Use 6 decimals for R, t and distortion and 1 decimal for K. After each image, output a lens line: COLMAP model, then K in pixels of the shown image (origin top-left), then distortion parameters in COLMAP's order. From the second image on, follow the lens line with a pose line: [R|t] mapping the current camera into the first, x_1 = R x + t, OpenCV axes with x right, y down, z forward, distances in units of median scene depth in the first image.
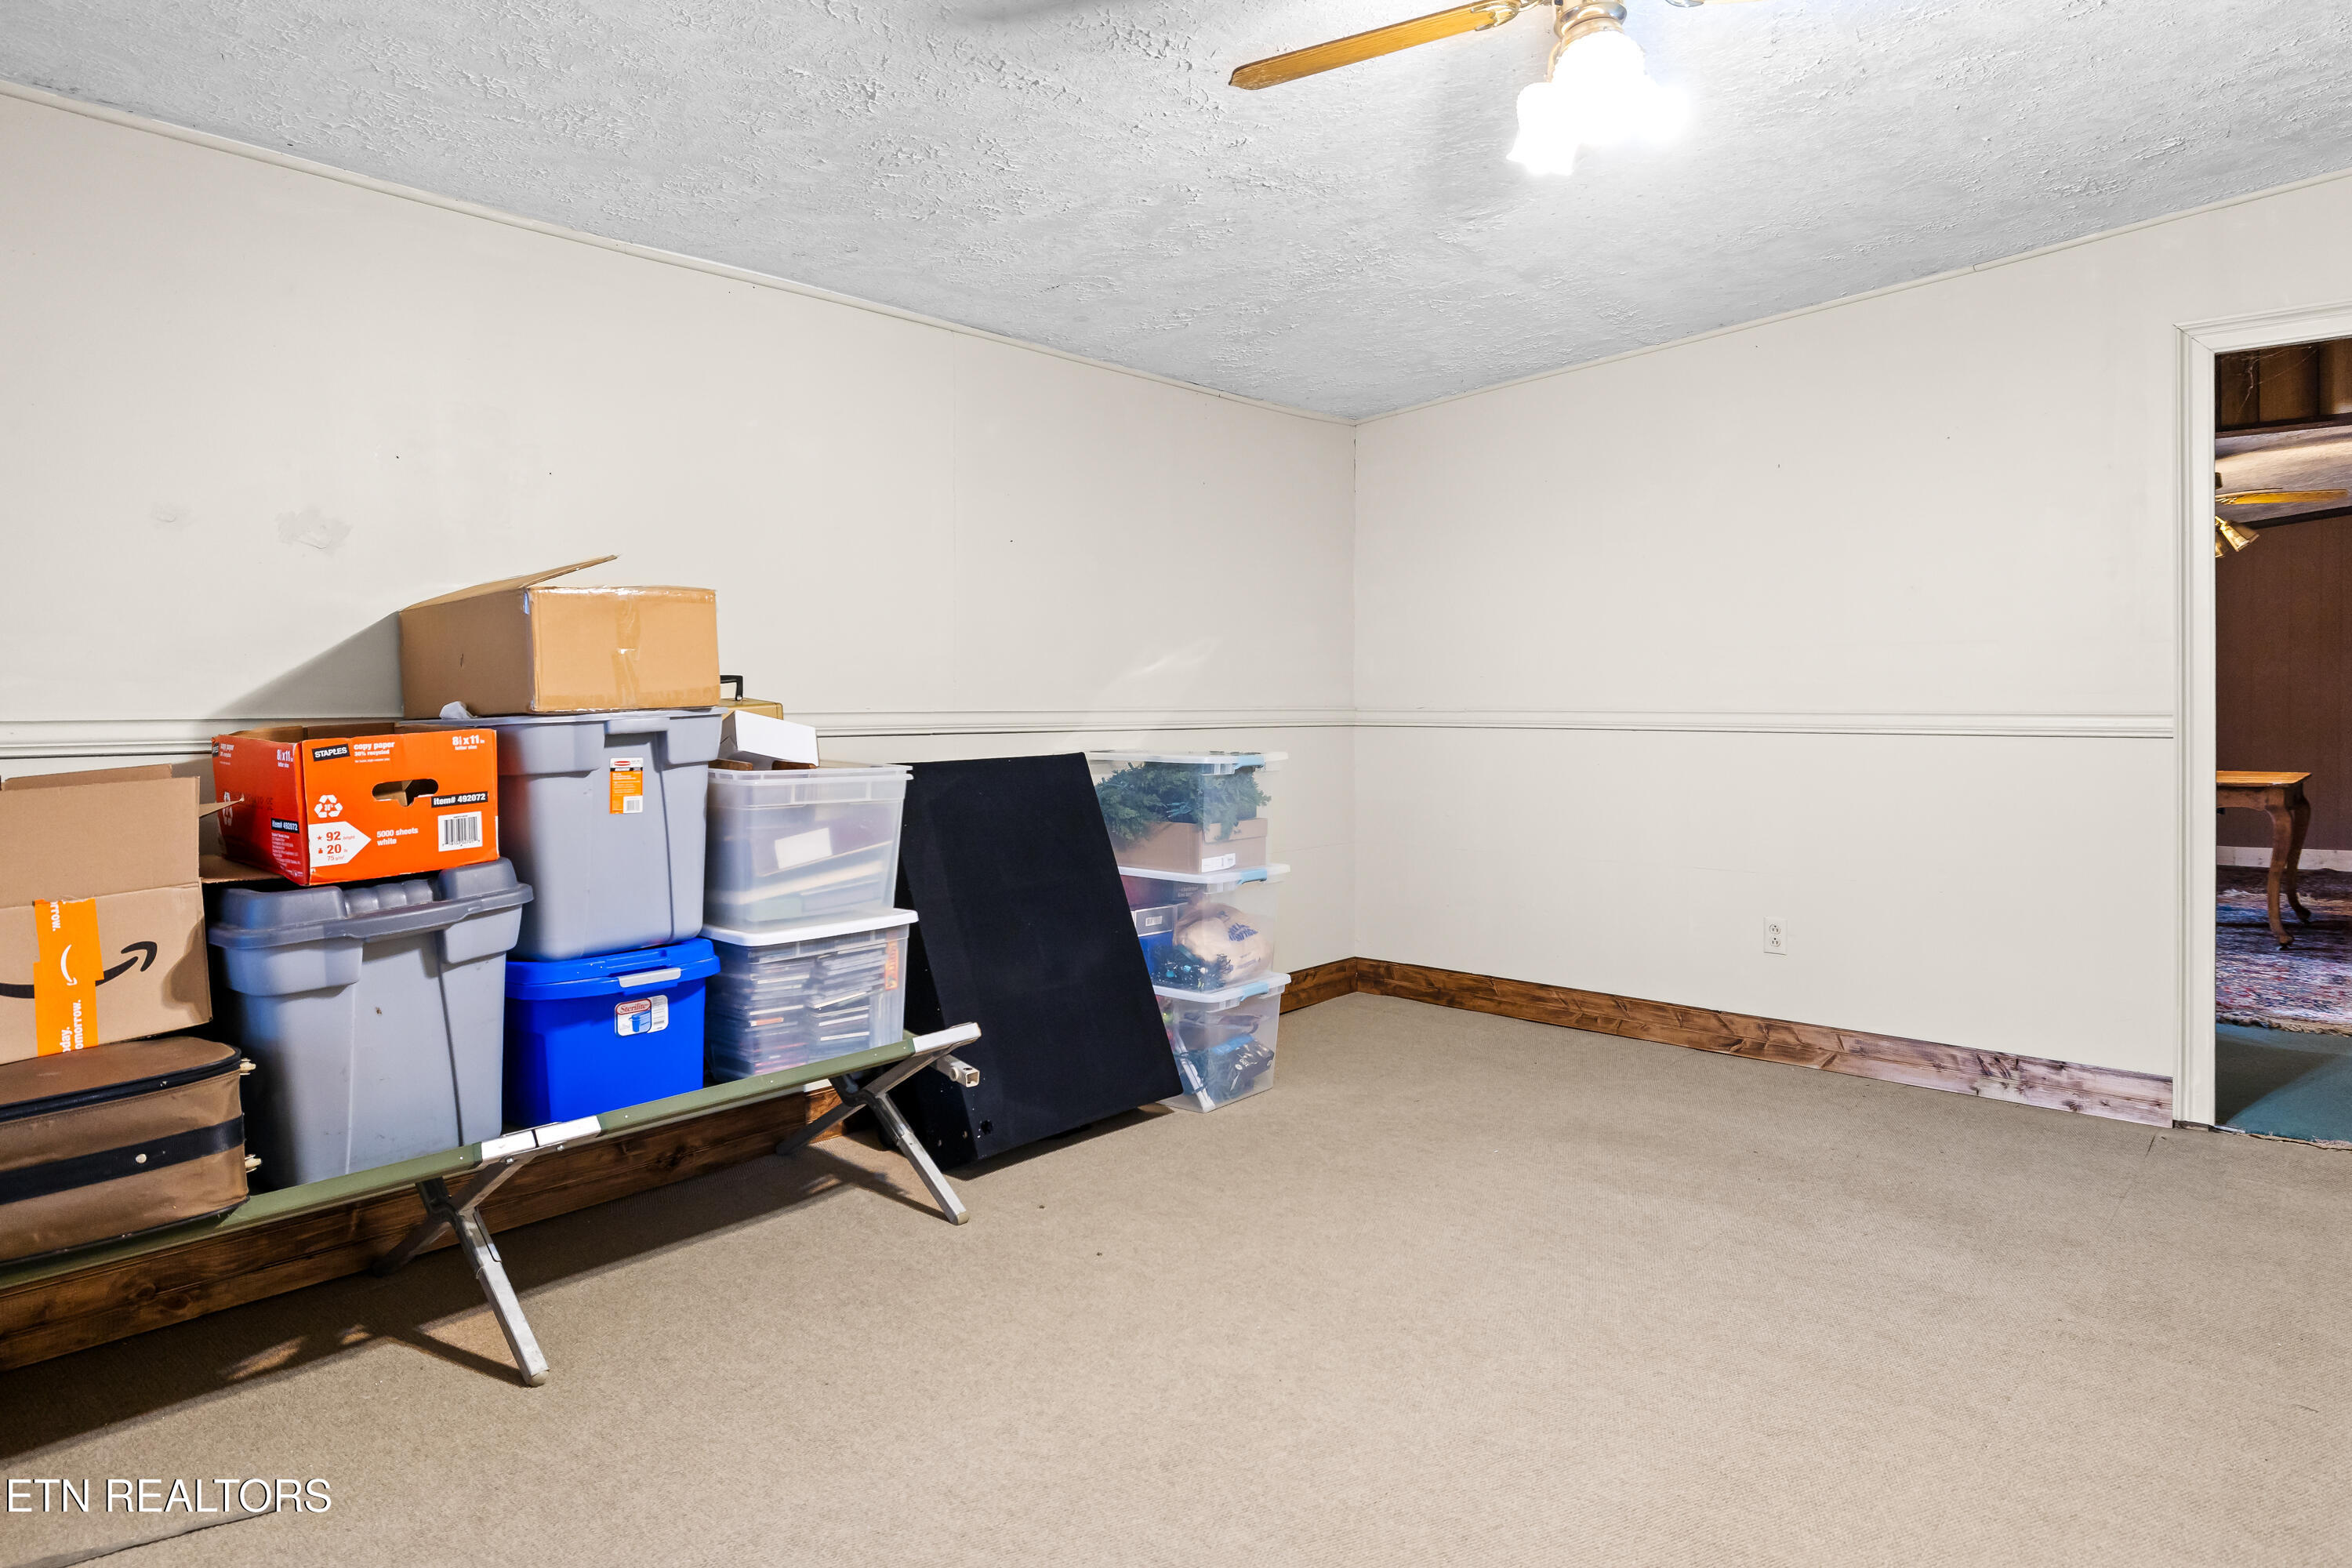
lens RADIAL K [[1358.5, 0, 1182.3], [0, 1358.5, 774.9], [0, 0, 1]] dist [-0.006111, -0.000765]
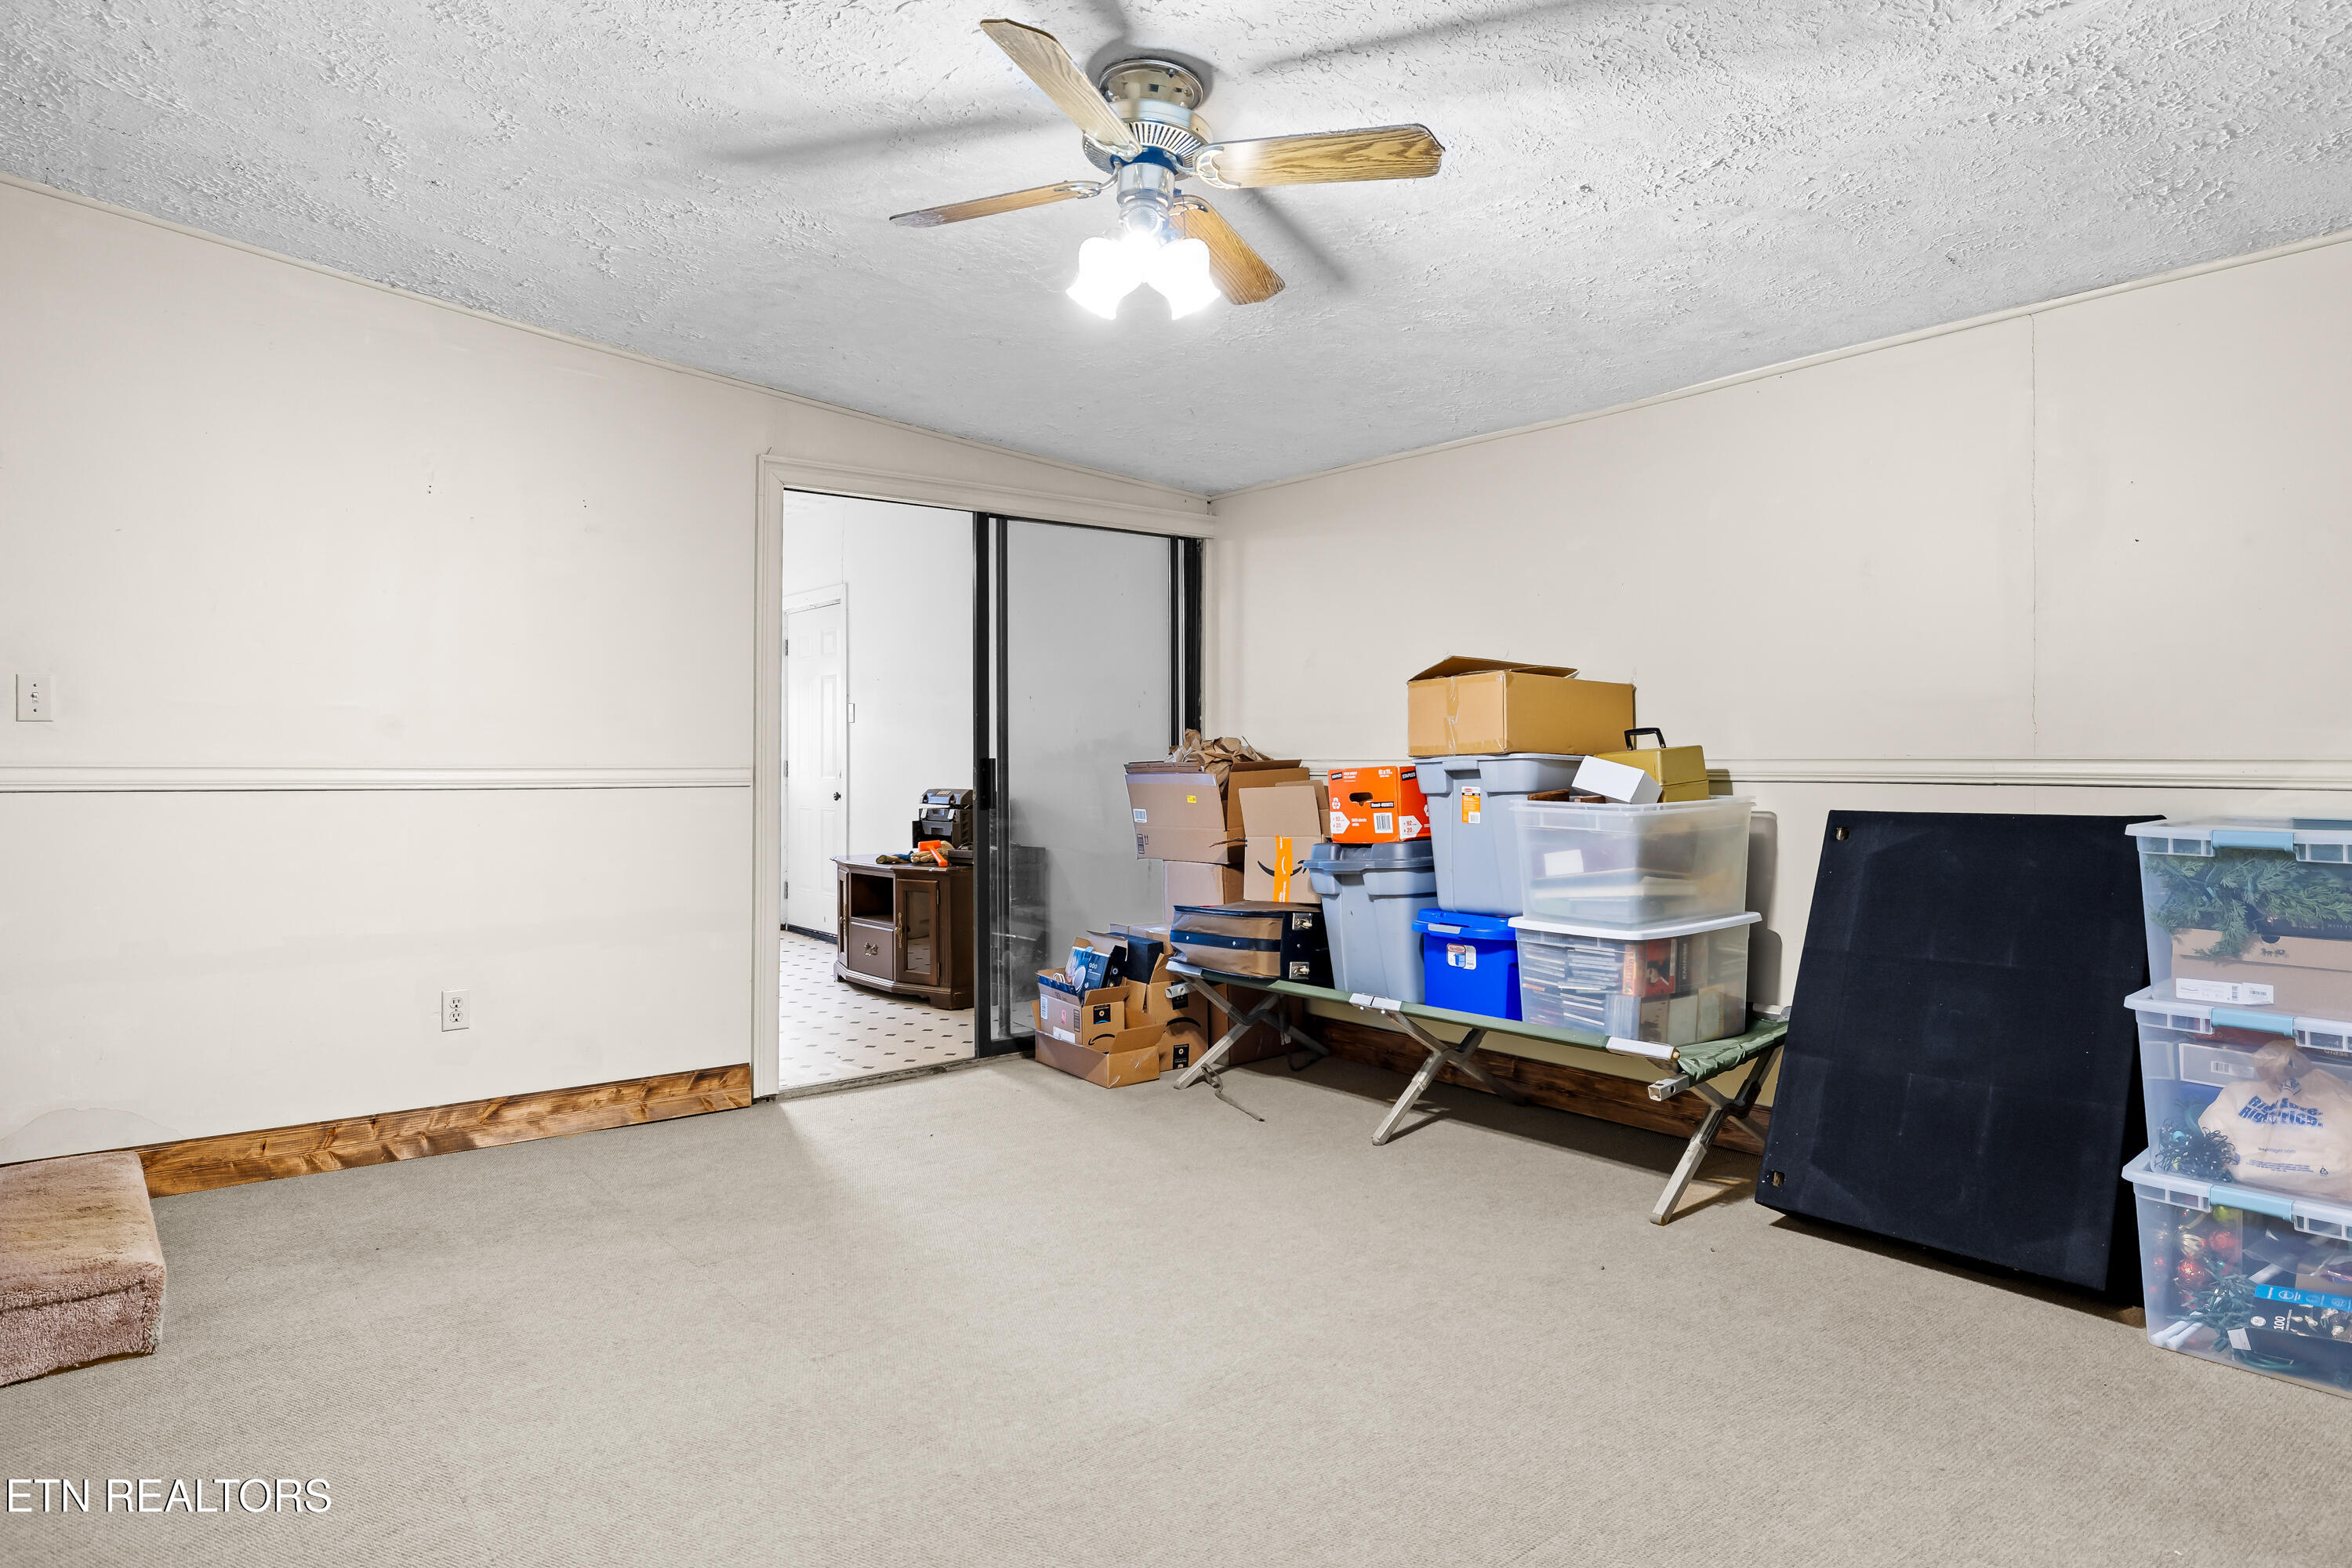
lens RADIAL K [[1358.5, 0, 1180.2], [0, 1358.5, 786.3], [0, 0, 1]] dist [-0.006111, -0.000765]
pose [[-0.156031, 0.028129, -0.987352, 1.136844], [-0.047164, 0.998242, 0.035893, -0.051844], [0.986626, 0.052168, -0.154430, 0.902102]]
